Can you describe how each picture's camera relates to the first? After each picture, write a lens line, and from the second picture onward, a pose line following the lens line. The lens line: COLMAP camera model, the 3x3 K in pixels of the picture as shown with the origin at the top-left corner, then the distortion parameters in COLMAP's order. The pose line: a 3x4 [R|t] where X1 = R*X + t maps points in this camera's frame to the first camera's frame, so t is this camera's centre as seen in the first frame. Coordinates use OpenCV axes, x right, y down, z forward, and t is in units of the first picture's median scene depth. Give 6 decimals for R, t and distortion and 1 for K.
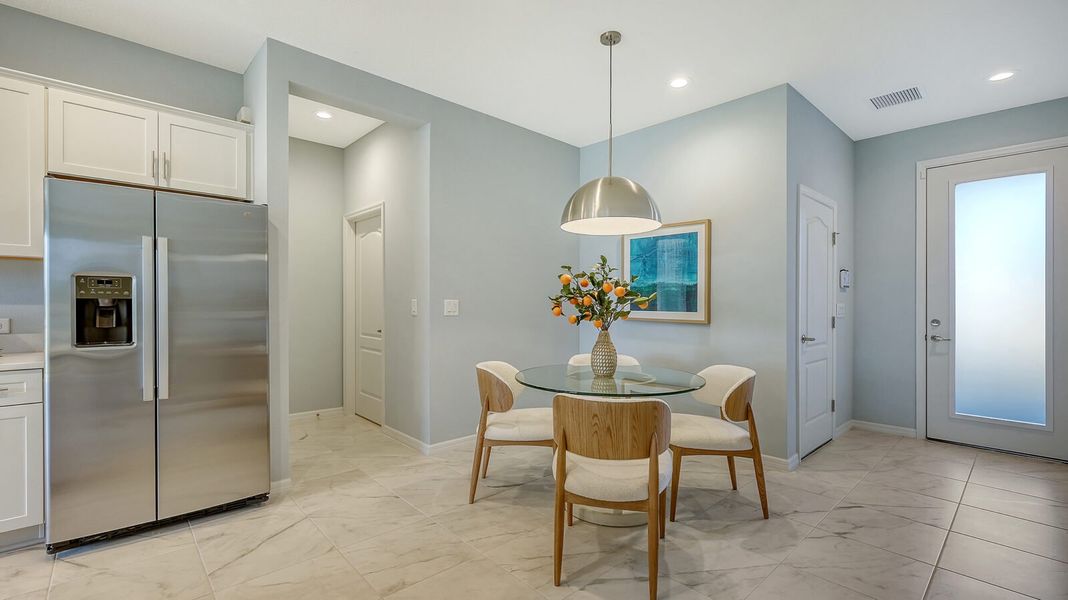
lens RADIAL K [[465.9, 0, 522.0], [0, 465.9, 299.4], [0, 0, 1]] dist [0.004485, -0.000351]
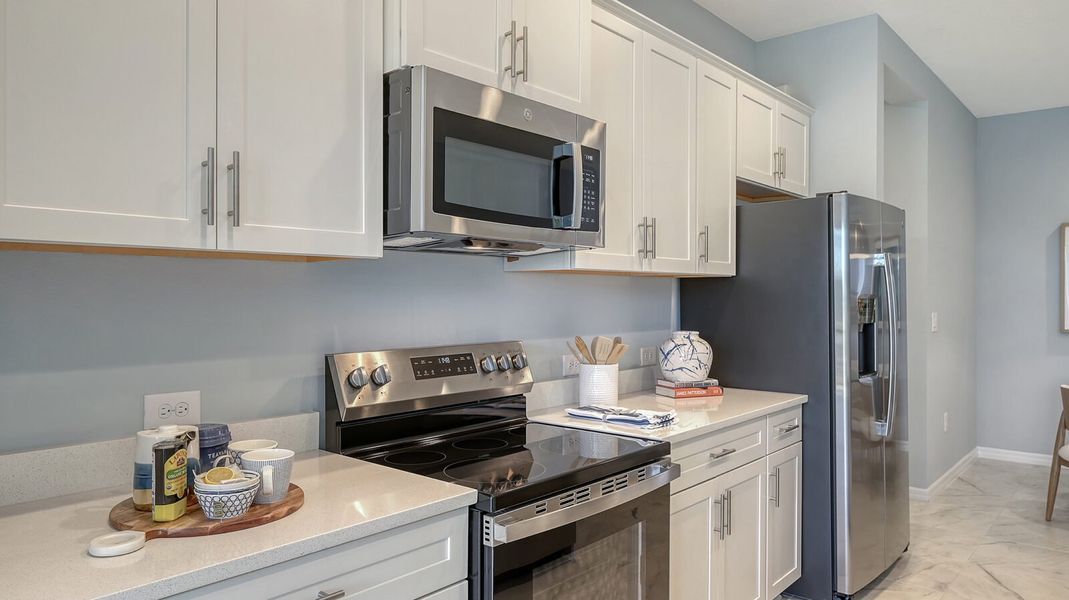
lens RADIAL K [[724.9, 0, 529.6], [0, 724.9, 296.9], [0, 0, 1]] dist [-0.000043, 0.007008]
pose [[0.992715, -0.009587, 0.120108, -1.128464], [0.009234, 0.999951, 0.003500, -0.042831], [-0.120136, -0.002365, 0.992755, -0.207312]]
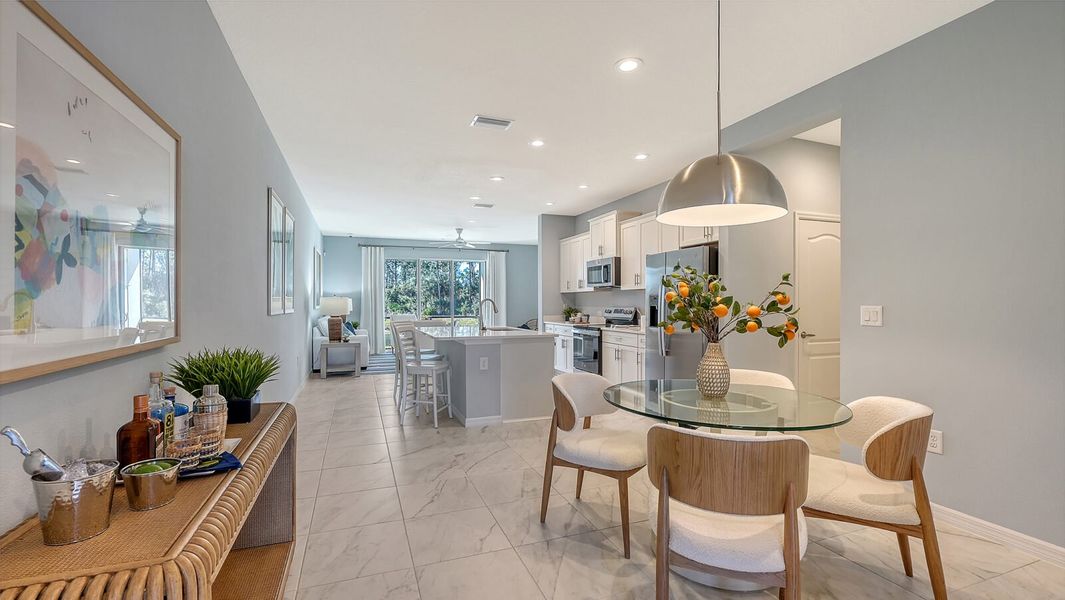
lens RADIAL K [[464.6, 0, 538.5], [0, 464.6, 310.6], [0, 0, 1]] dist [0.004485, -0.000351]
pose [[-0.356647, 0.006303, -0.934218, 0.897015], [-0.000748, 0.999975, 0.007032, 0.004421], [0.934239, 0.003207, -0.356634, 0.844215]]
